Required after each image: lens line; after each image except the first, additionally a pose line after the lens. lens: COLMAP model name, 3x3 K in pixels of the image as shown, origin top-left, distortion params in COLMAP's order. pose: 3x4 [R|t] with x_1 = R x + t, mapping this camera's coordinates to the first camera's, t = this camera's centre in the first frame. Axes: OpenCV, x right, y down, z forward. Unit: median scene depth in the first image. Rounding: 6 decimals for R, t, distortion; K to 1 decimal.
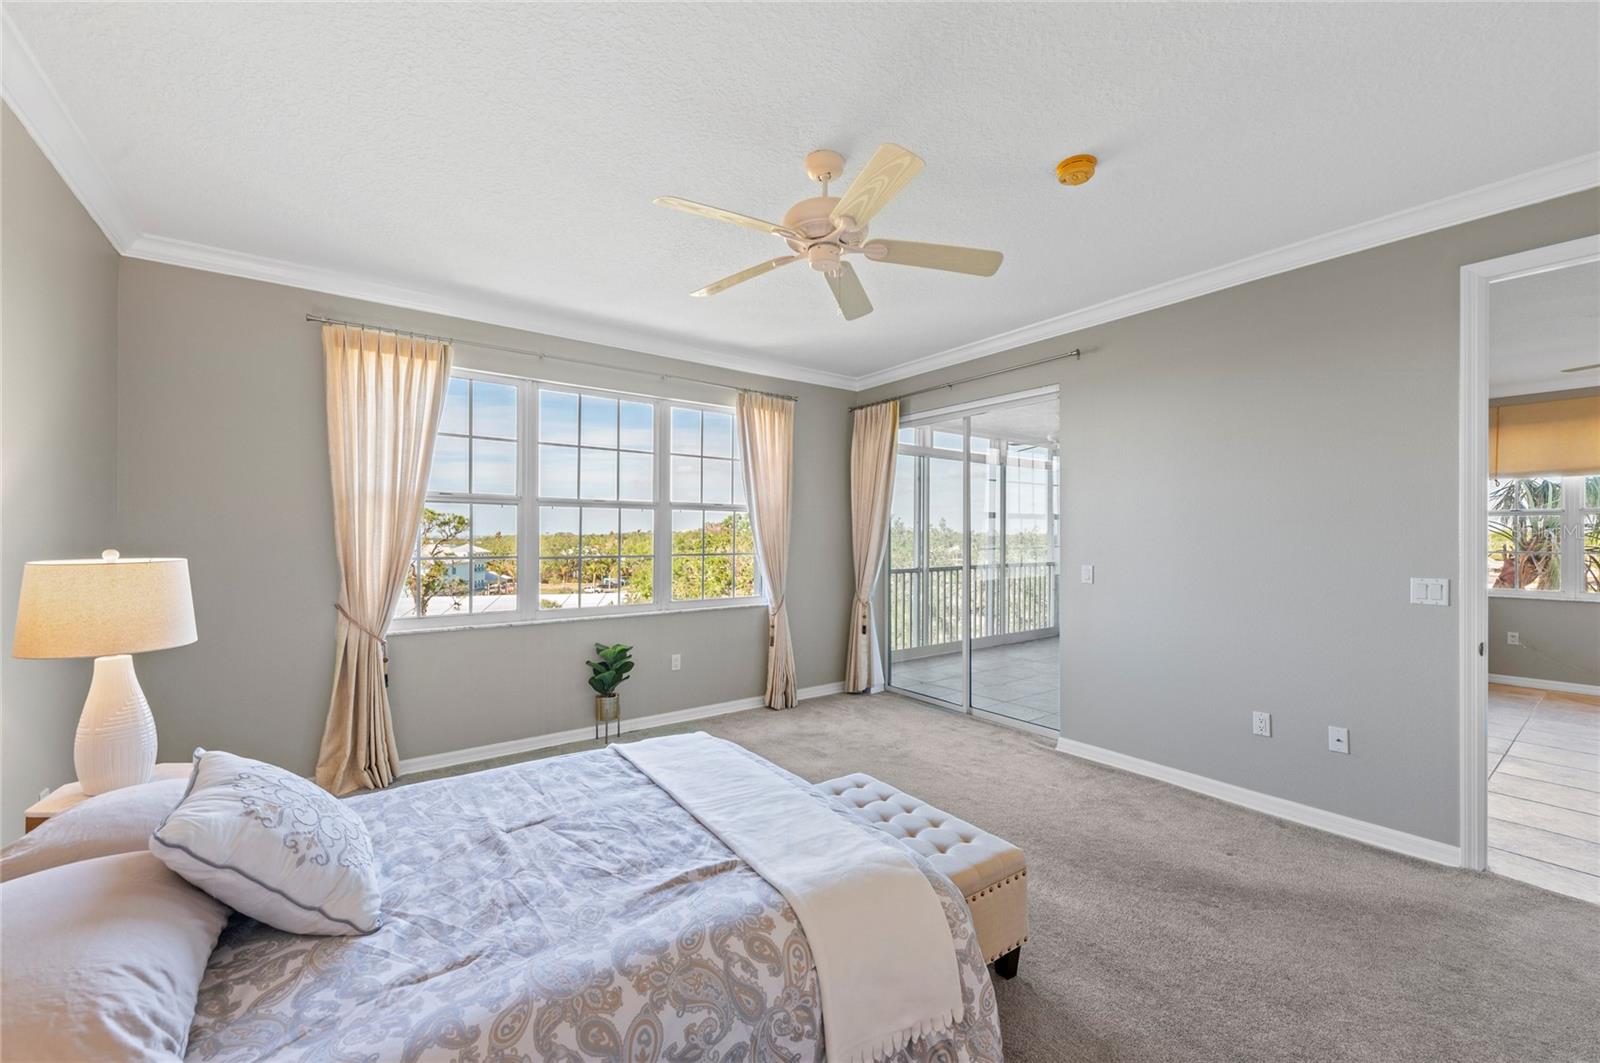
lens RADIAL K [[629.2, 0, 796.1], [0, 629.2, 531.4], [0, 0, 1]] dist [0.011254, -0.004408]
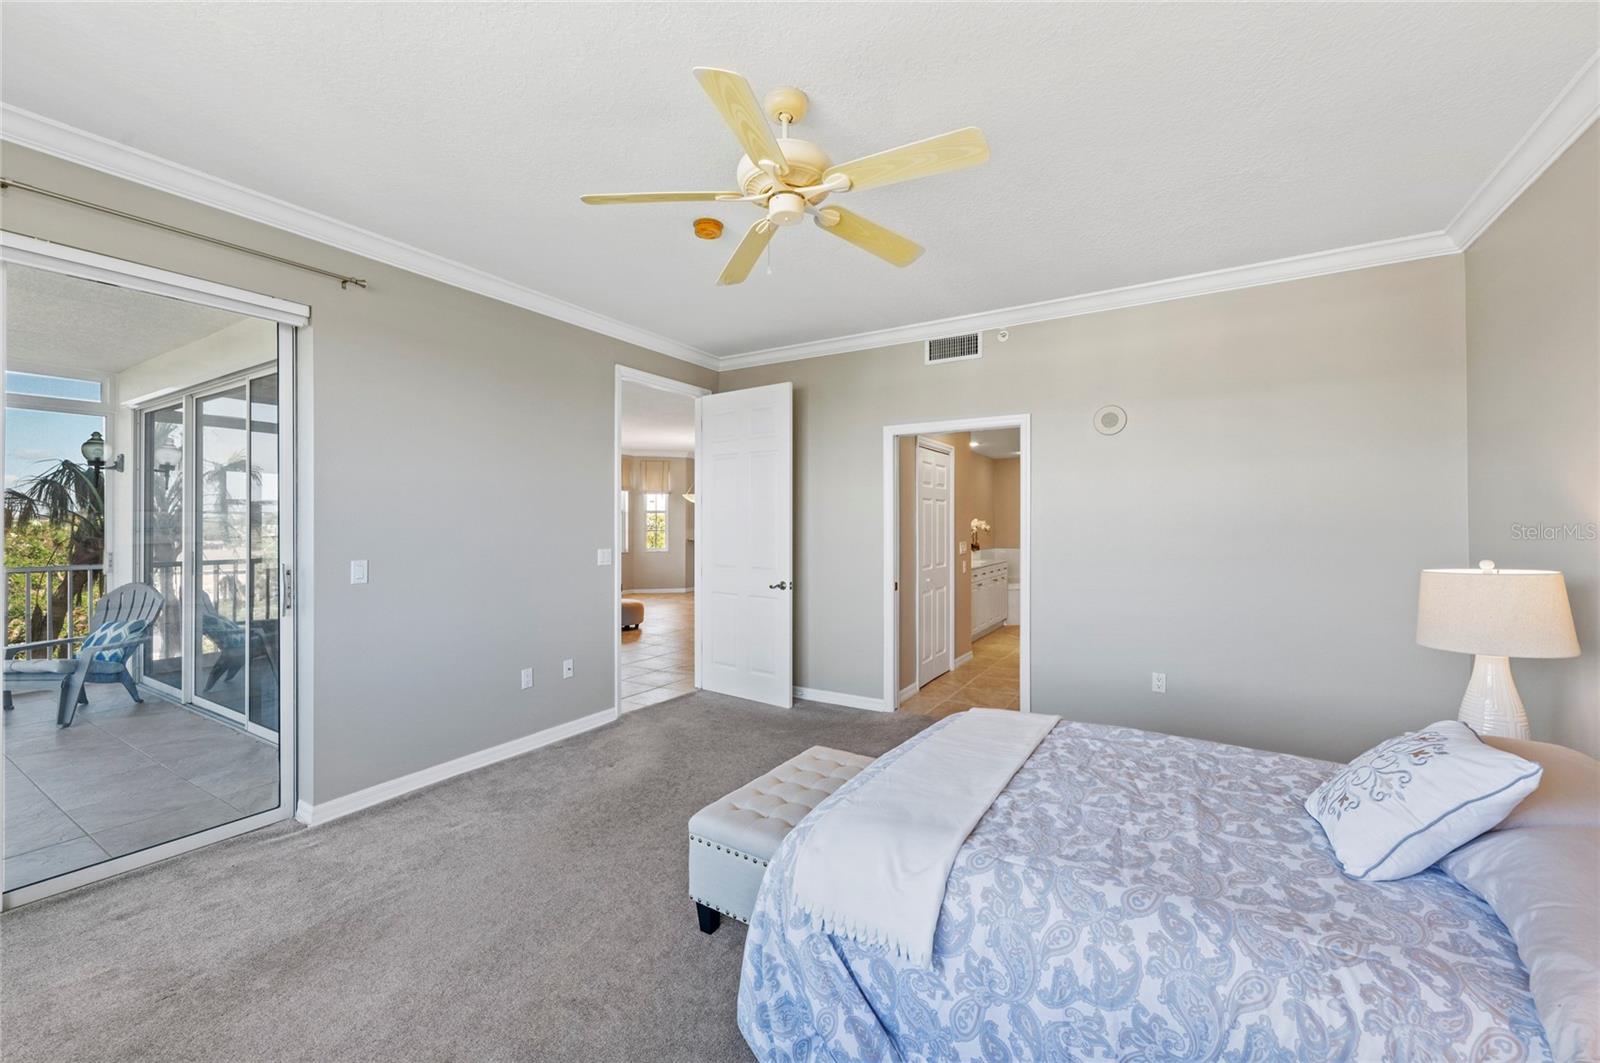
lens RADIAL K [[629.2, 0, 811.1], [0, 629.2, 525.4], [0, 0, 1]] dist [0.011254, -0.004408]
pose [[-0.391204, -0.005583, 0.920287, -0.716004], [-0.005123, 0.999979, 0.003889, 0.006528], [-0.920290, -0.003193, -0.391225, 1.206039]]
